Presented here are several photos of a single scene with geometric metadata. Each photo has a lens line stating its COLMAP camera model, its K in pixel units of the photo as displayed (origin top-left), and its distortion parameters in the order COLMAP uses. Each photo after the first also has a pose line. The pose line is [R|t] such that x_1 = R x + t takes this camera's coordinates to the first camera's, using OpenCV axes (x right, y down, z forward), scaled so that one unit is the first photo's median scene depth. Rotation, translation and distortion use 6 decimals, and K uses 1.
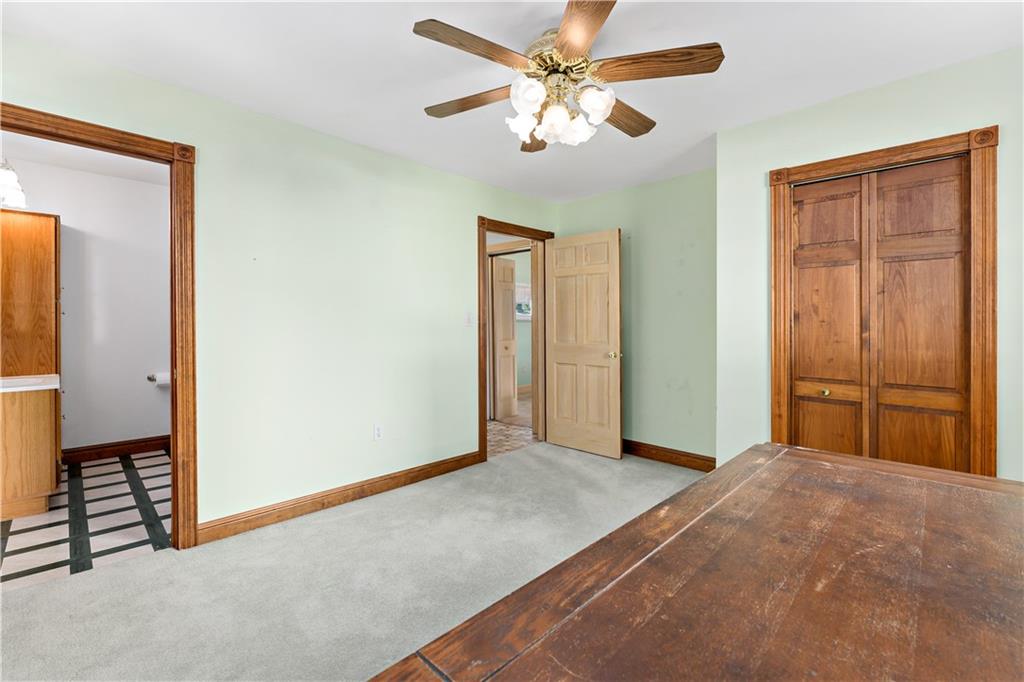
lens RADIAL K [[441.3, 0, 511.5], [0, 441.3, 326.6], [0, 0, 1]] dist [-0.002867, 0.000383]
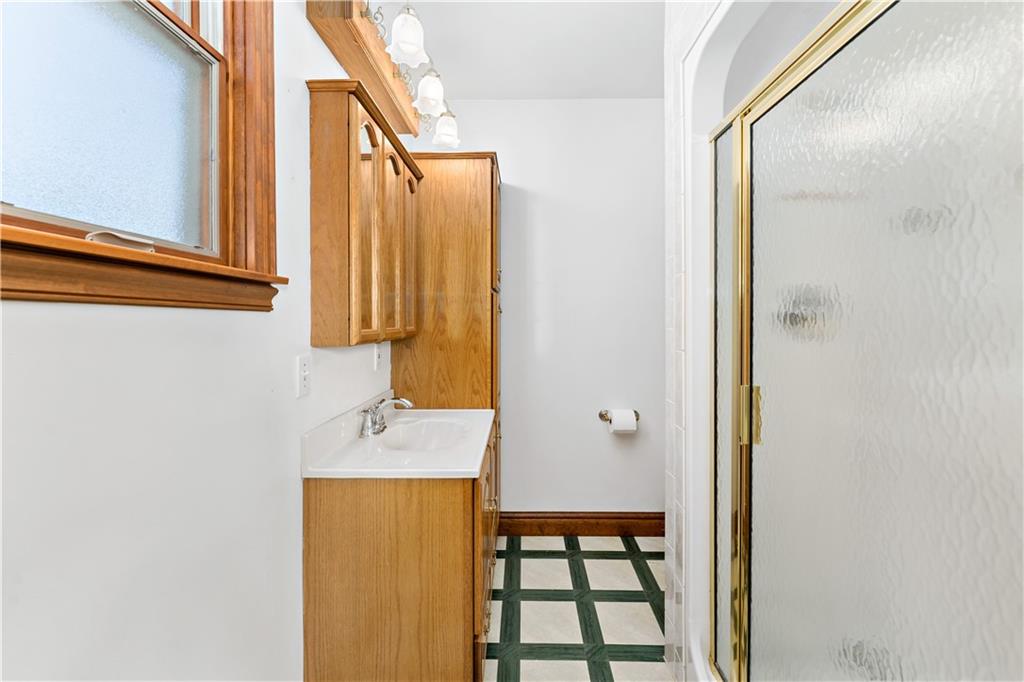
lens RADIAL K [[413.1, 0, 513.0], [0, 413.1, 325.6], [0, 0, 1]] dist [0.000298, 0.000004]
pose [[0.683910, 0.003483, -0.729558, -0.595148], [-0.002748, 0.999994, 0.002199, -0.011369], [0.729561, 0.000501, 0.683916, 0.629729]]
